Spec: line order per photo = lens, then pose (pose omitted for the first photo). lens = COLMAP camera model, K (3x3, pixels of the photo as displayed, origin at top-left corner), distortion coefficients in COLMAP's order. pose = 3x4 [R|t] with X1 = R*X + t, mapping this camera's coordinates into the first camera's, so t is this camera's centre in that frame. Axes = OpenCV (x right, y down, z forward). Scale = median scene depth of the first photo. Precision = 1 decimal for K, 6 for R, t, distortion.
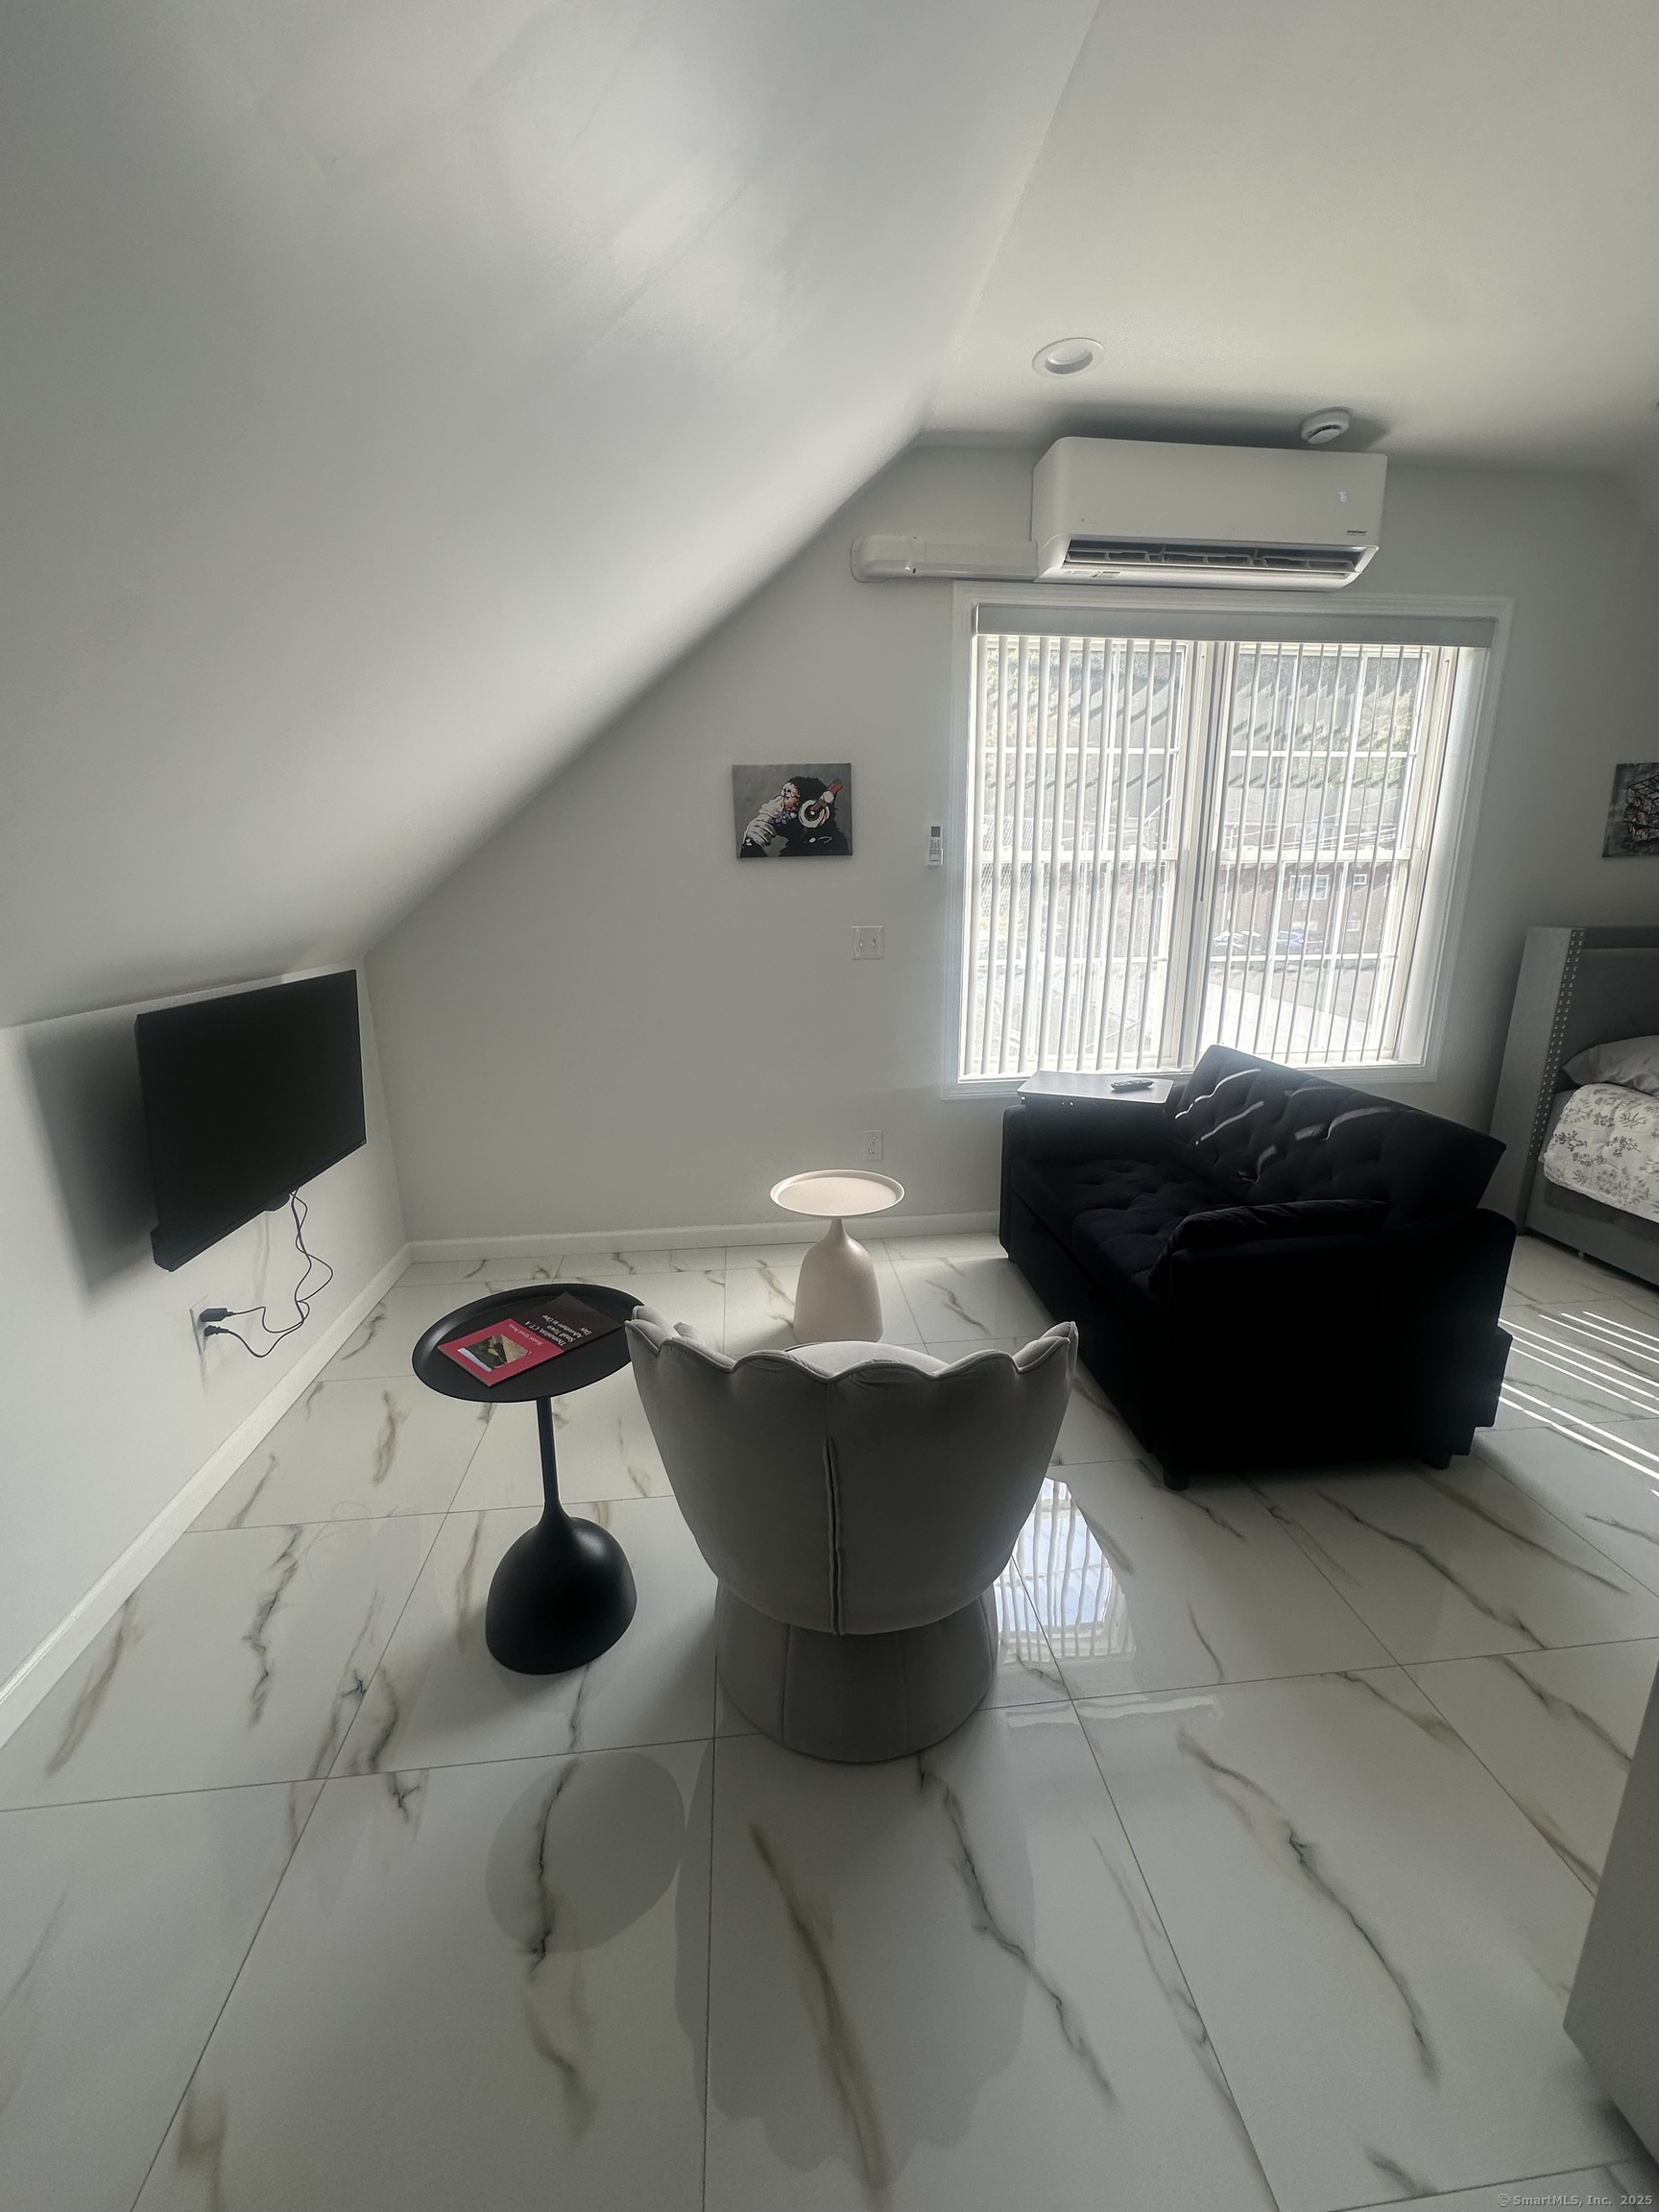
lens RADIAL K [[876.7, 0, 829.5], [0, 876.7, 1106.0], [0, 0, 1]] dist [-0.001262, -0.000483]
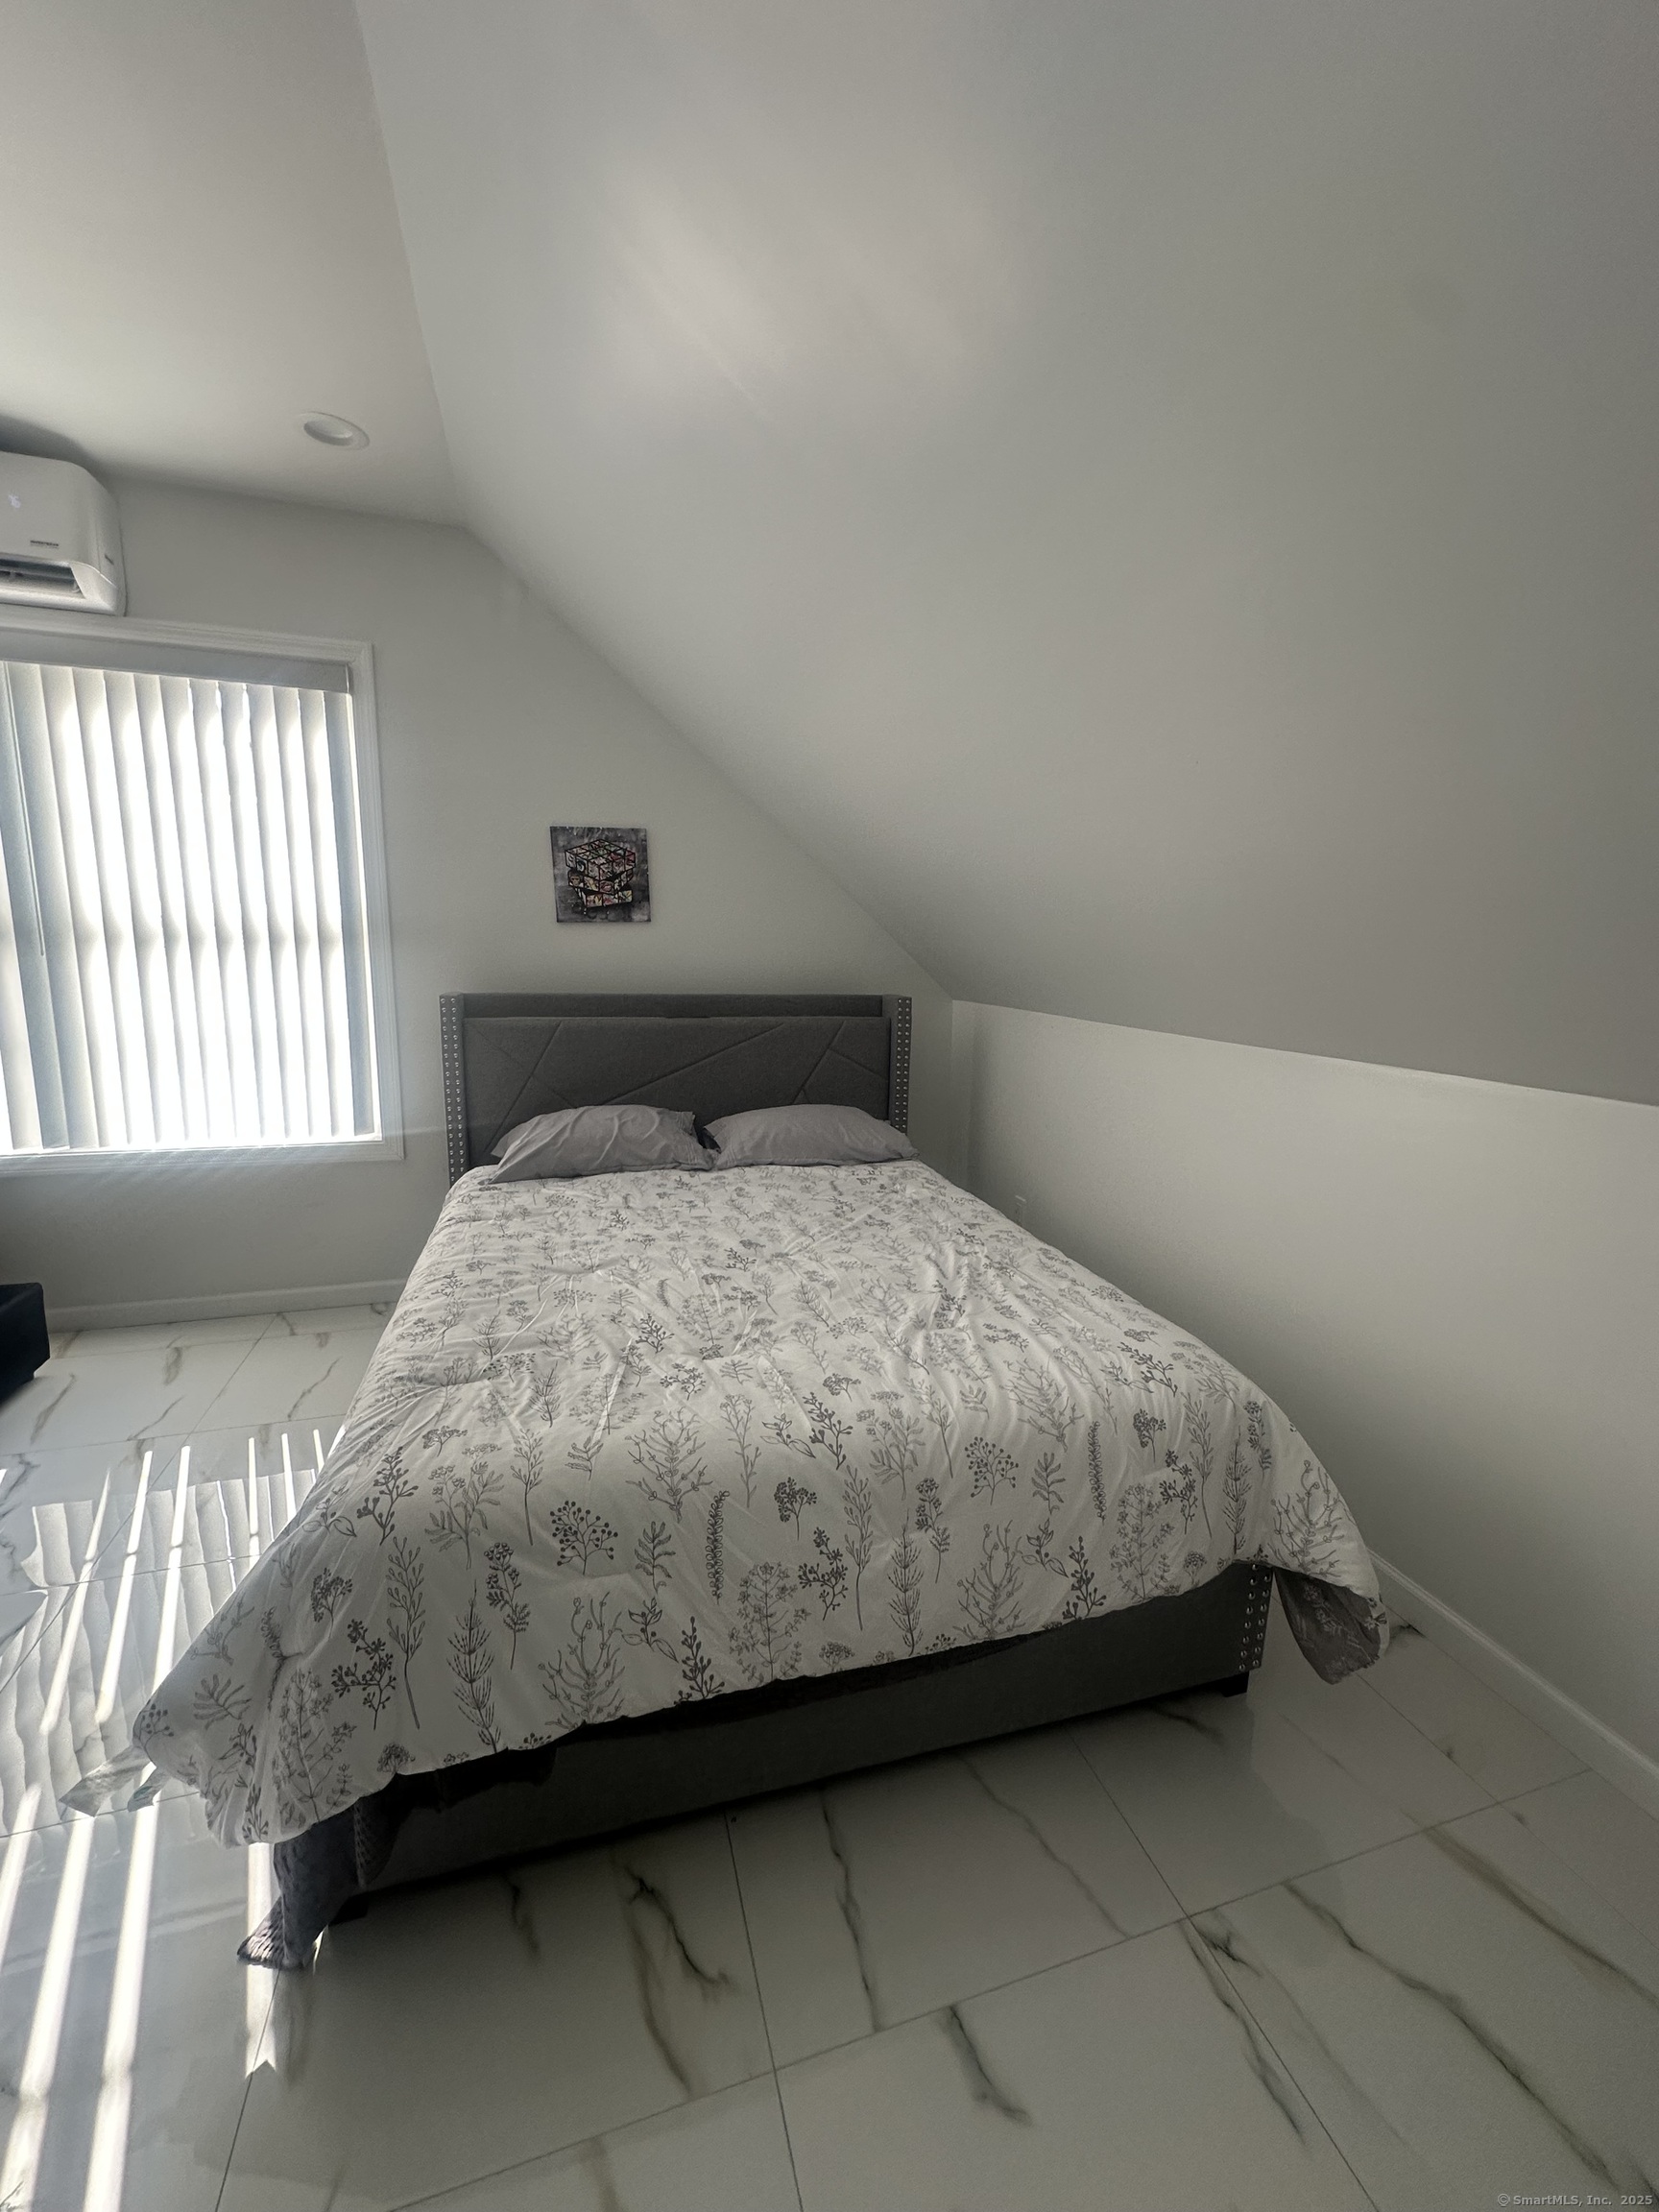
lens RADIAL K [[876.7, 0, 829.5], [0, 876.7, 1106.0], [0, 0, 1]] dist [-0.001262, -0.000483]
pose [[0.981326, -0.002803, 0.192331, 1.159607], [0.017109, 0.997203, -0.072762, -0.010041], [-0.191589, 0.074694, 0.978629, 0.023510]]
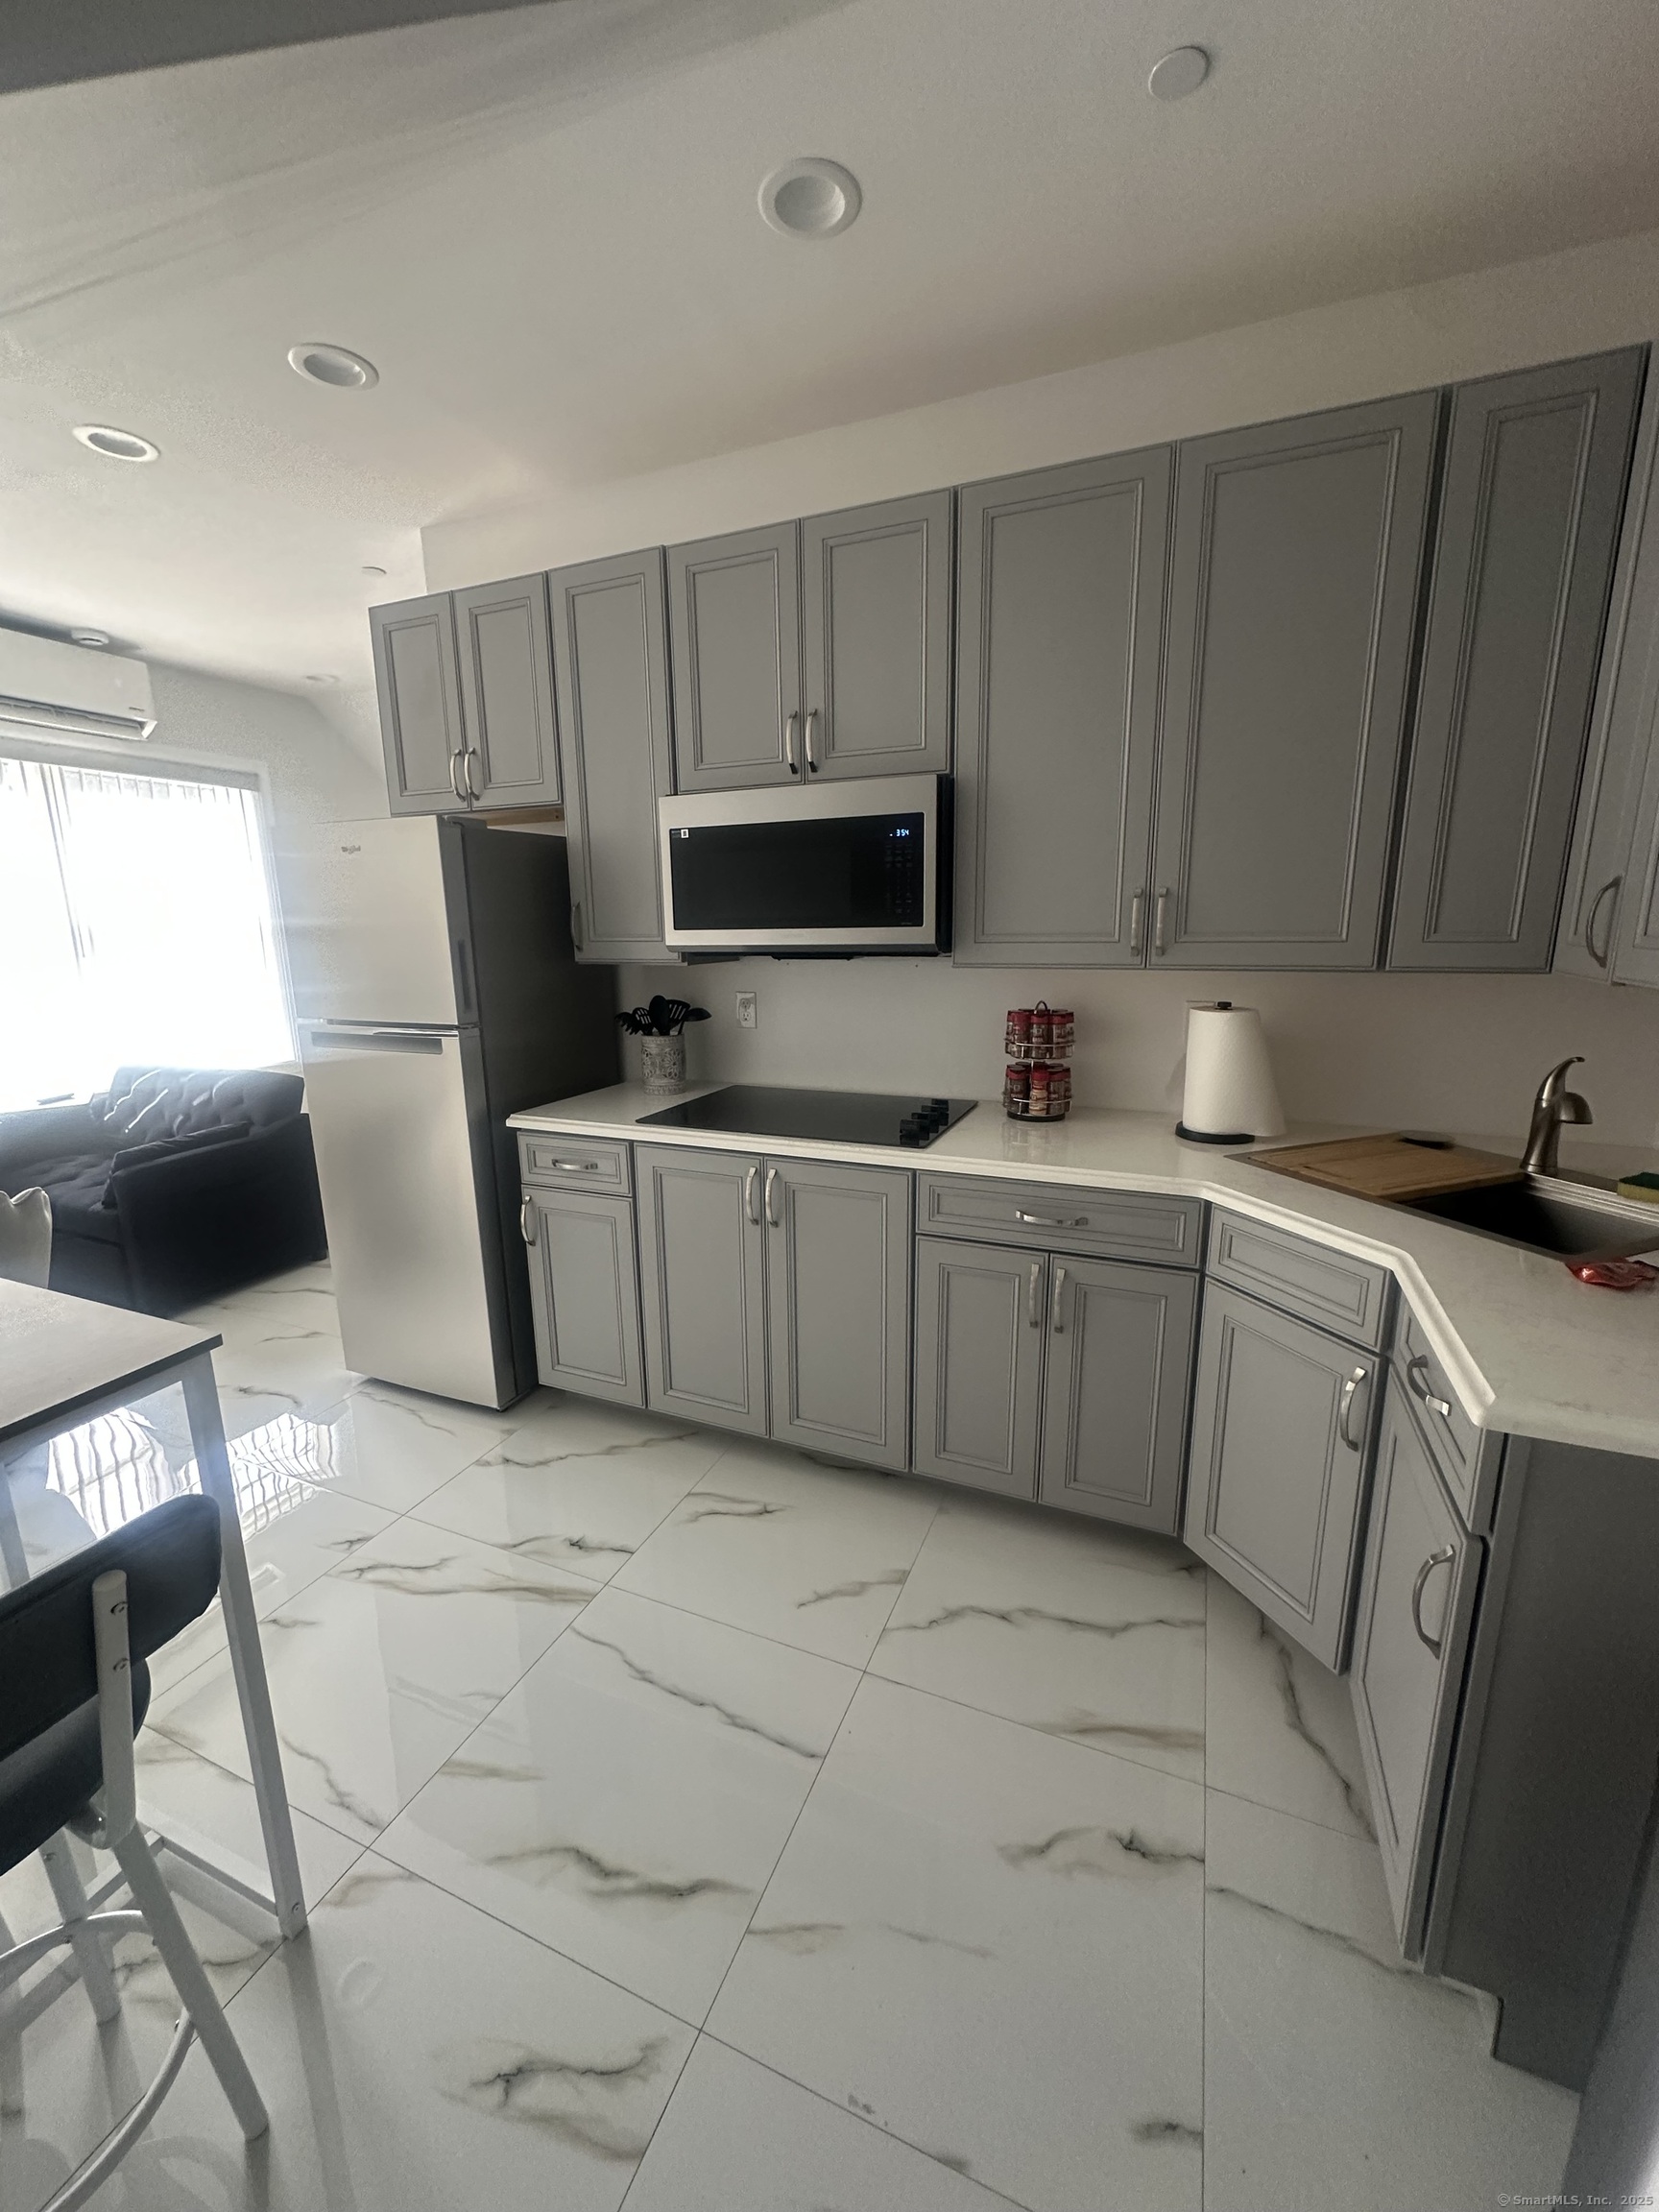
lens RADIAL K [[876.7, 0, 829.5], [0, 876.7, 1106.0], [0, 0, 1]] dist [-0.001262, -0.000483]
pose [[0.479273, -0.173841, 0.860277, -0.221222], [0.219136, 0.972846, 0.074504, 0.141485], [-0.849869, 0.152810, 0.504353, -0.619070]]
